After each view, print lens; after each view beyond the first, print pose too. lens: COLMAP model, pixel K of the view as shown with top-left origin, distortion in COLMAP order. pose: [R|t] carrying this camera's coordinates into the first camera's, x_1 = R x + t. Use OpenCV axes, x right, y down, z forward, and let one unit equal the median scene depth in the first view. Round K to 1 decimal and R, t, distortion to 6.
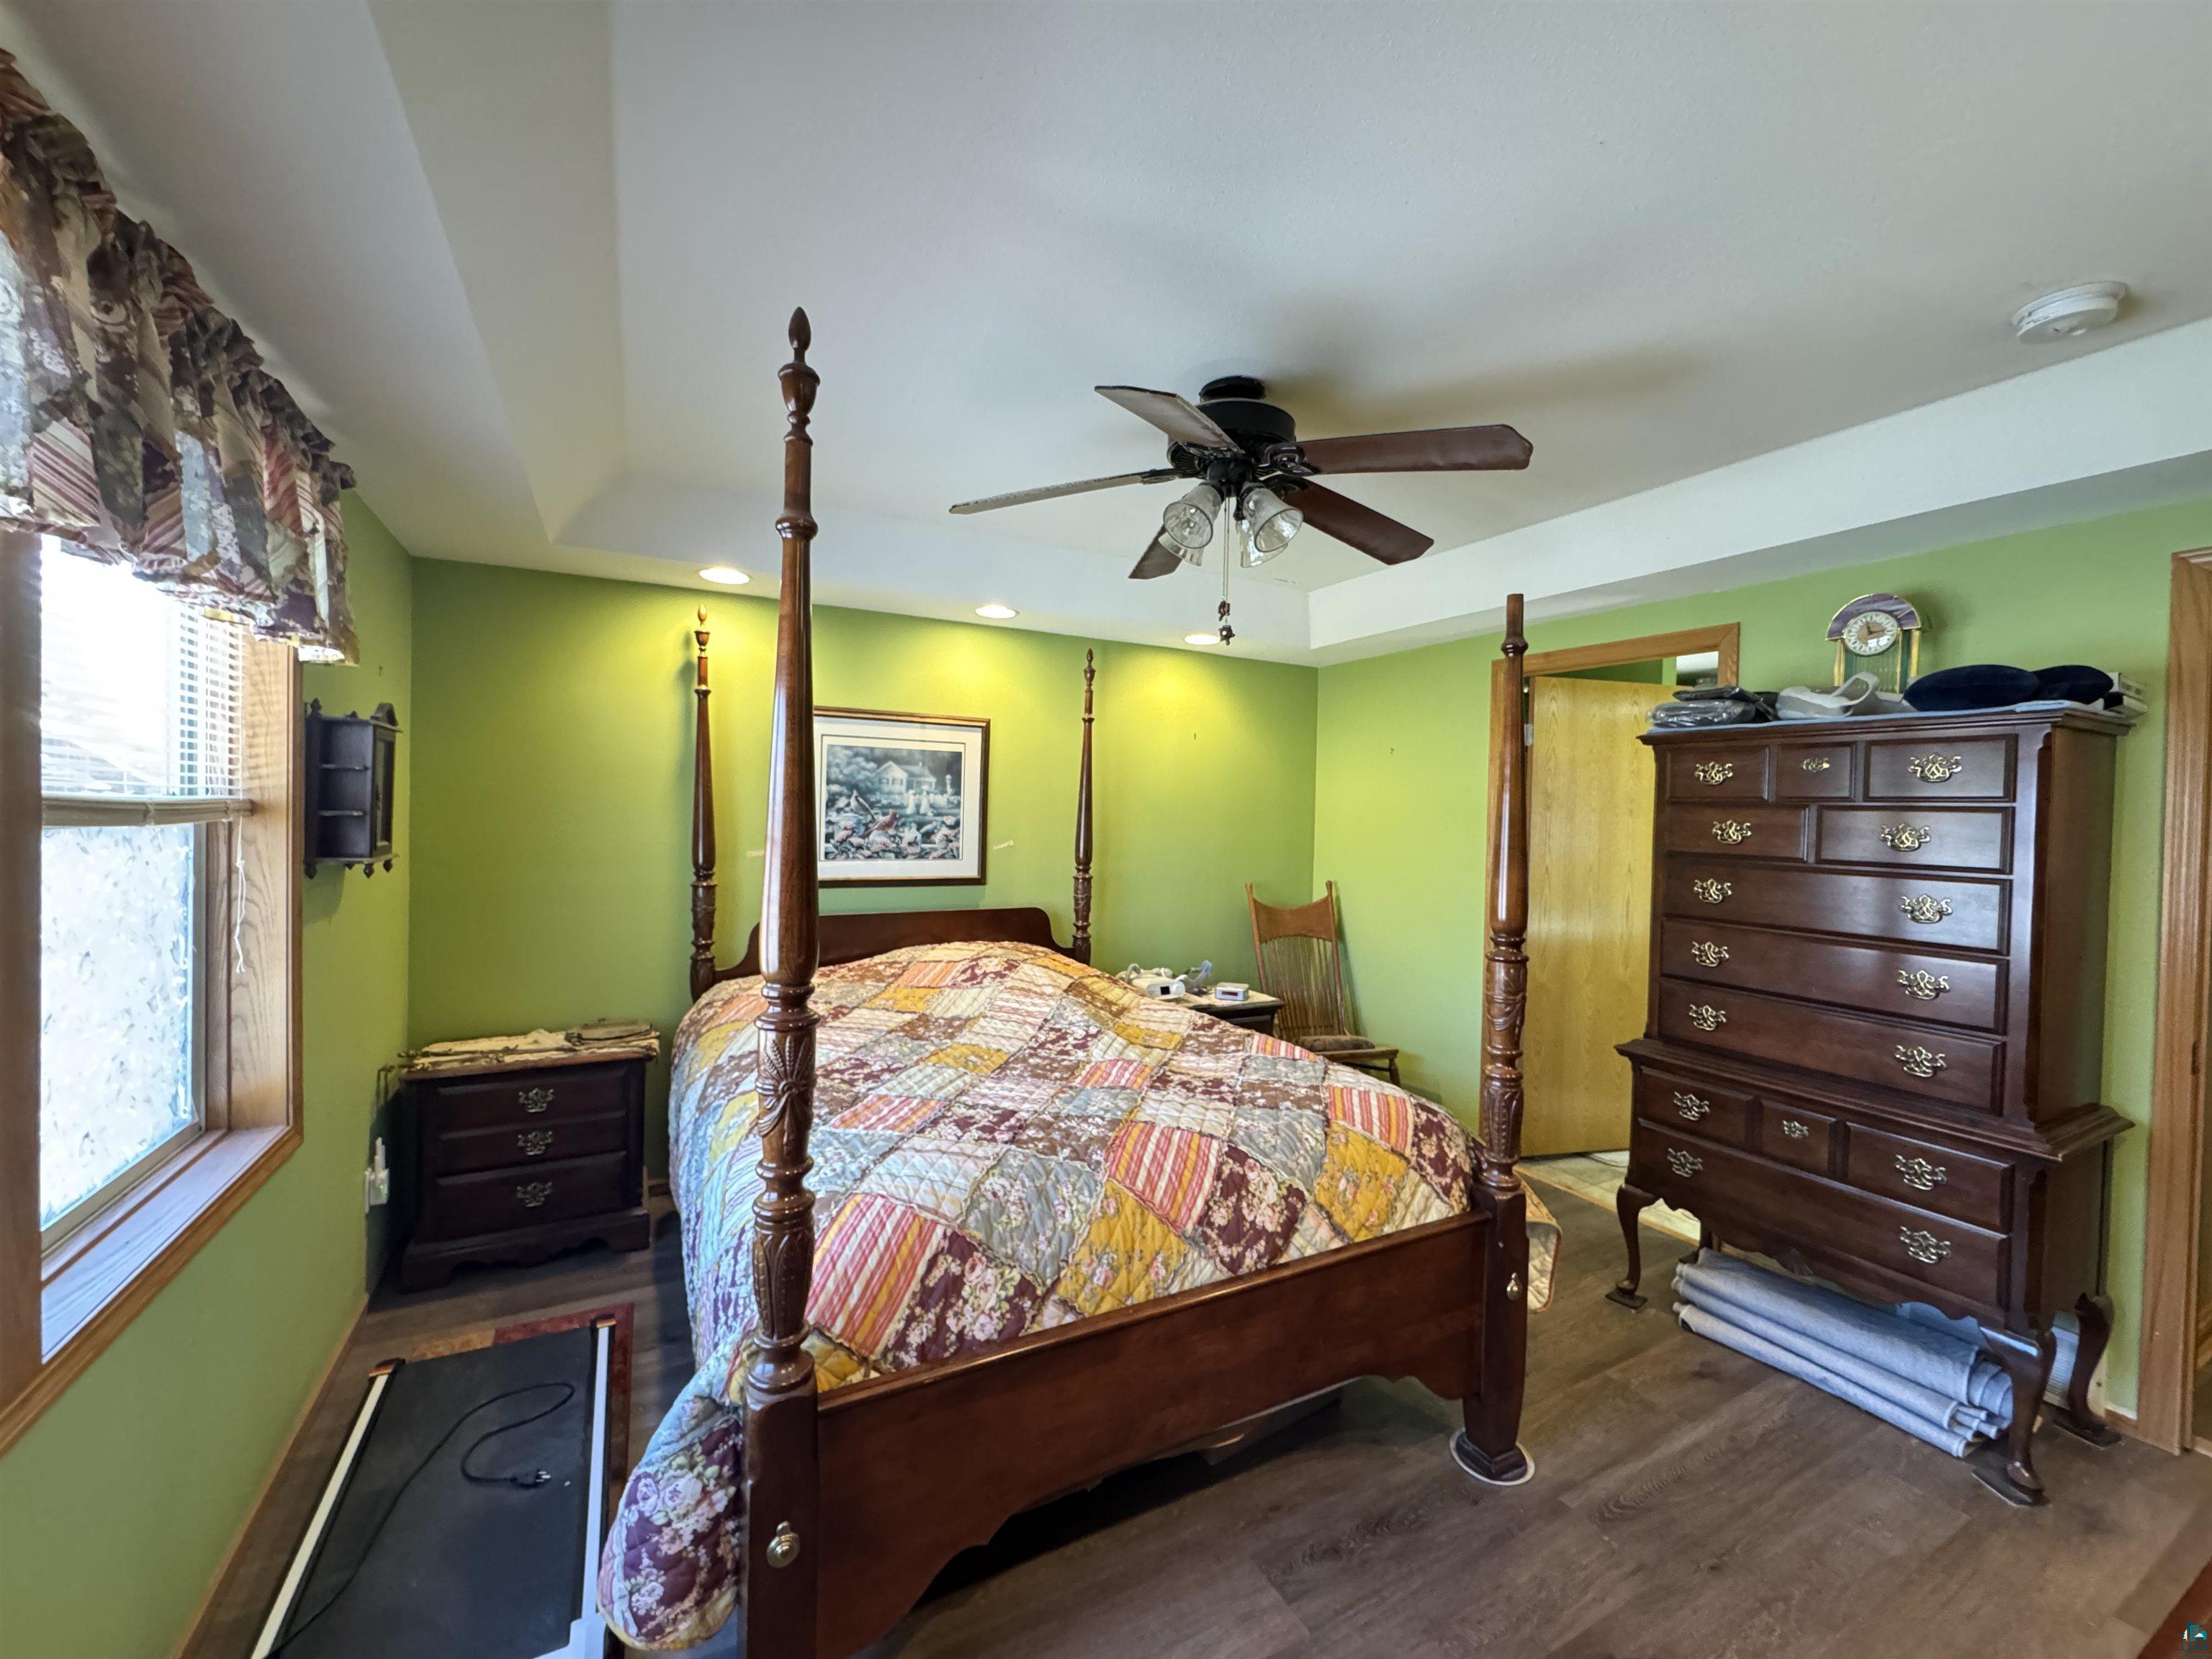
lens RADIAL K [[880.2, 0, 1110.3], [0, 880.2, 827.3], [0, 0, 1]] dist [-0.002600, 0.000873]
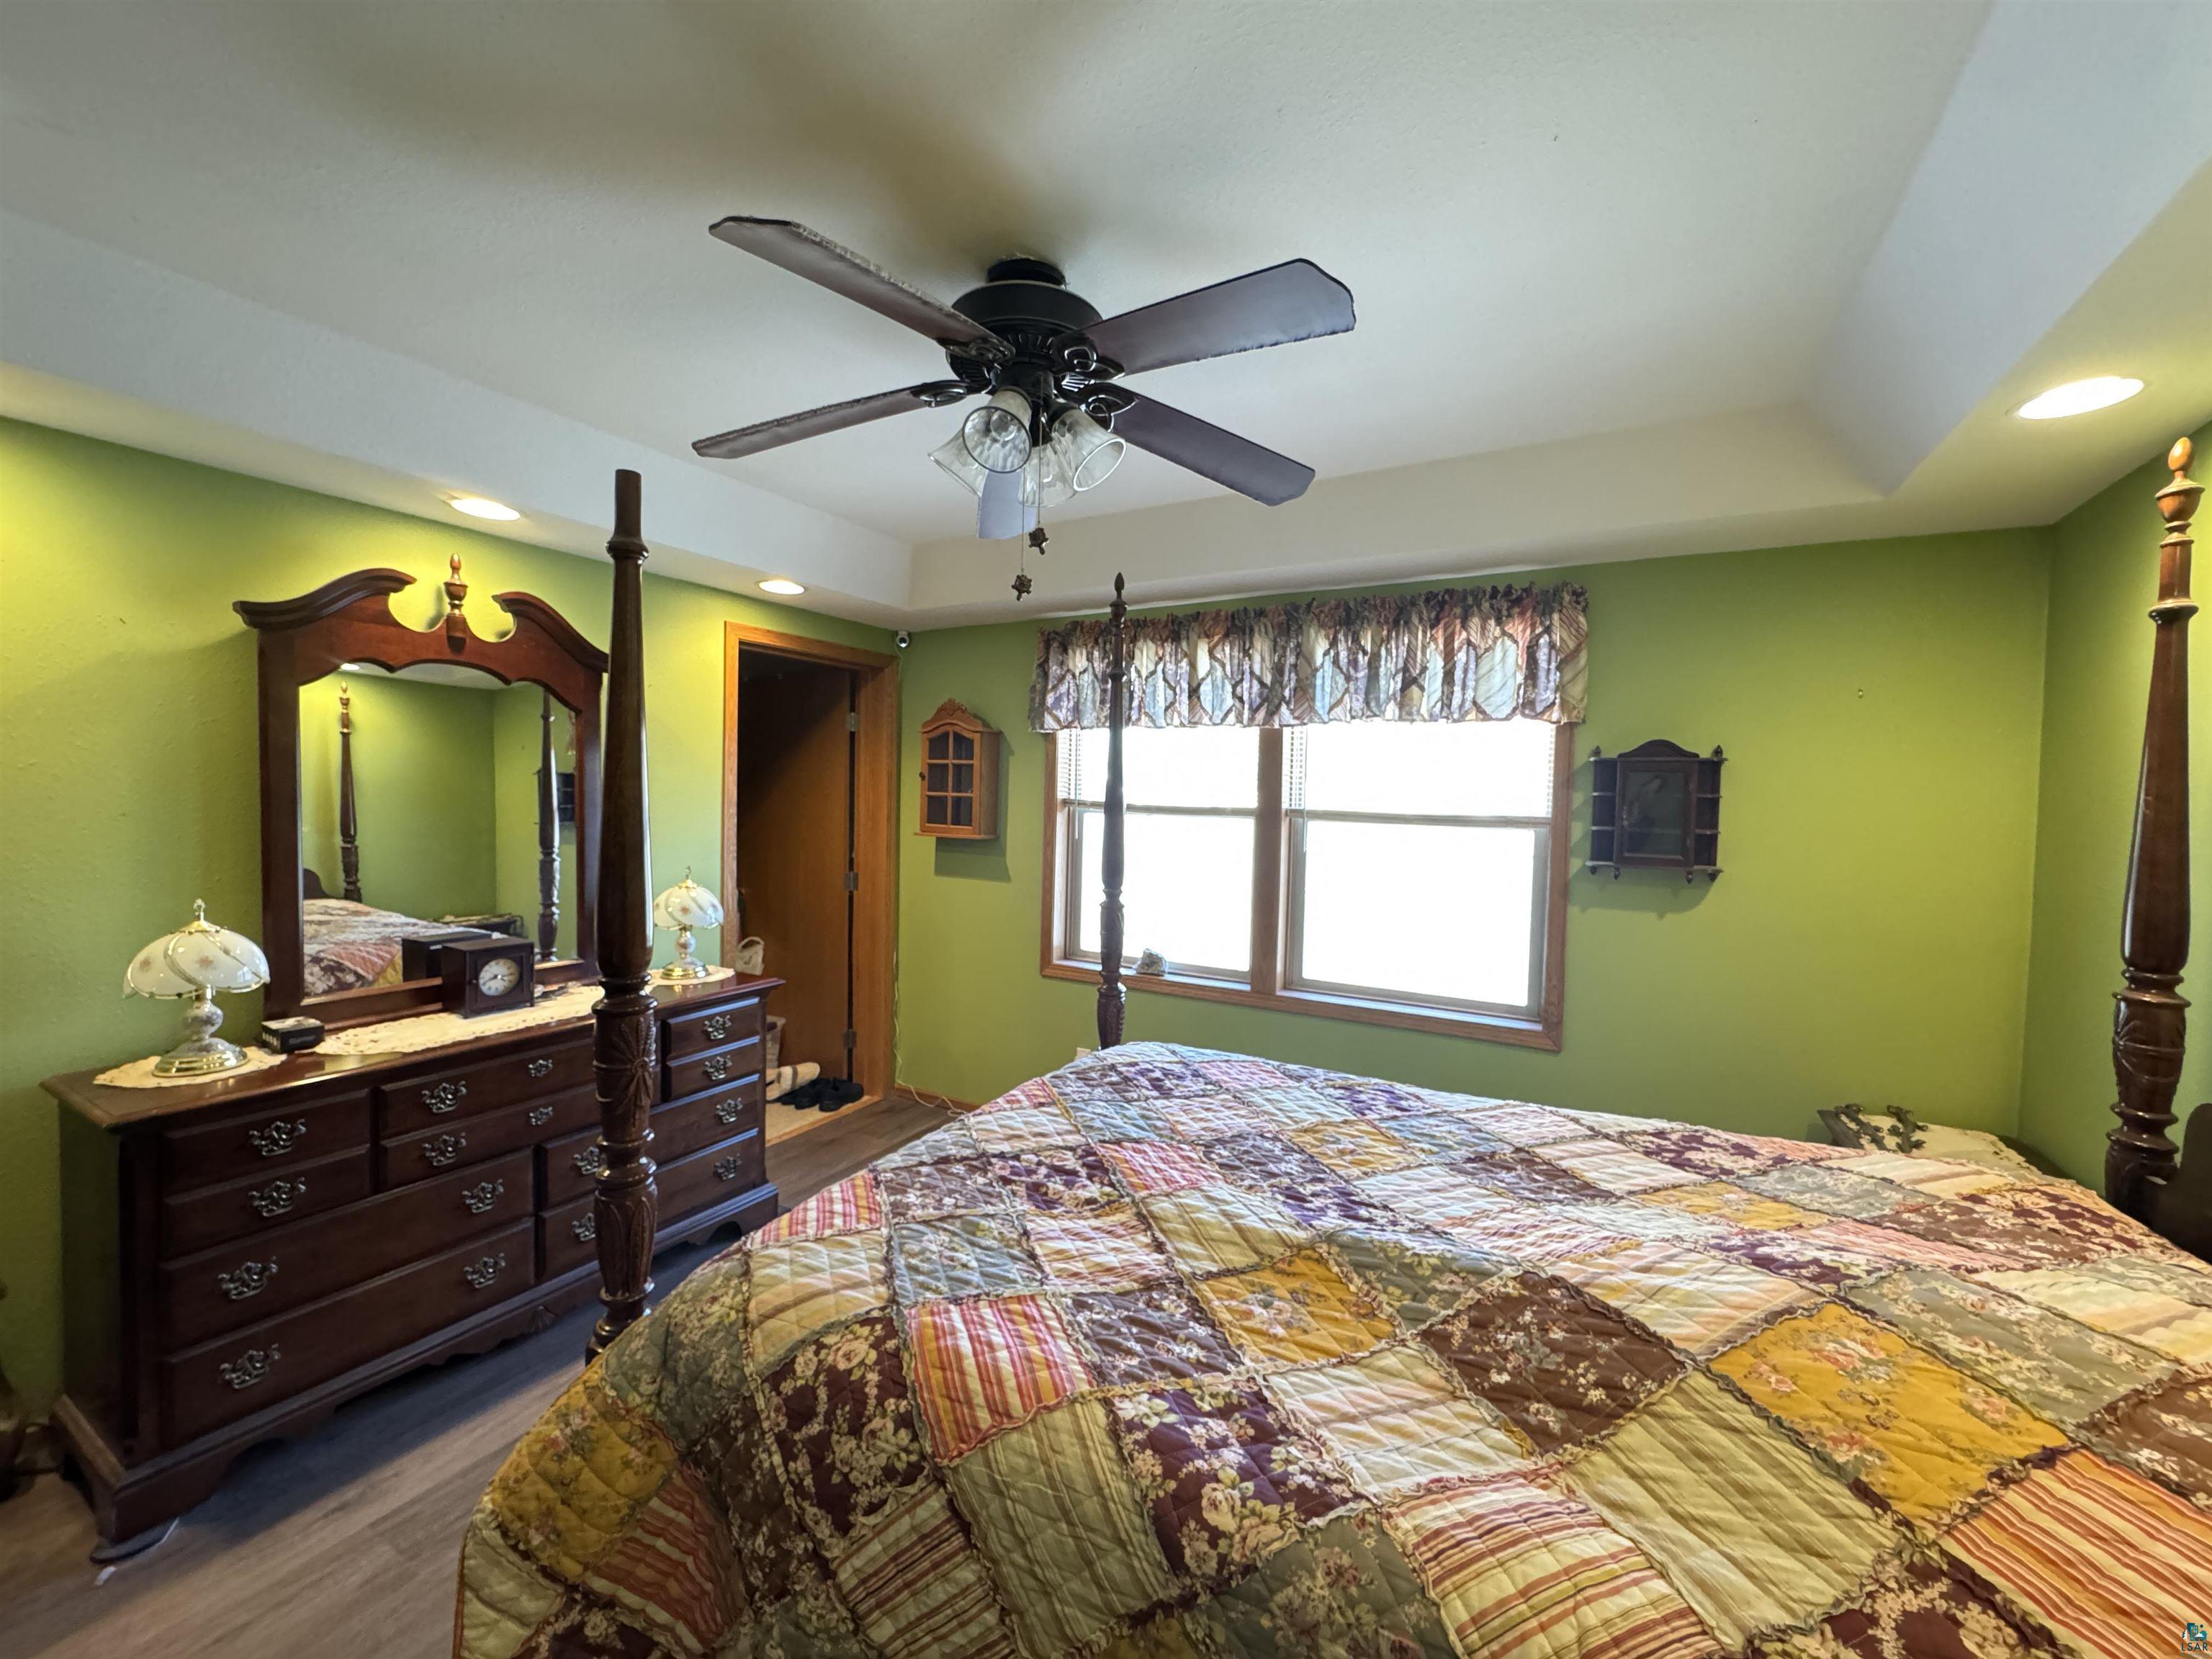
lens RADIAL K [[880.2, 0, 1108.6], [0, 880.2, 833.9], [0, 0, 1]] dist [-0.002600, 0.000873]
pose [[-0.848624, -0.015665, -0.528765, 0.460773], [-0.049325, 0.997550, 0.049610, -0.038058], [0.526692, 0.068182, -0.847317, 1.648793]]
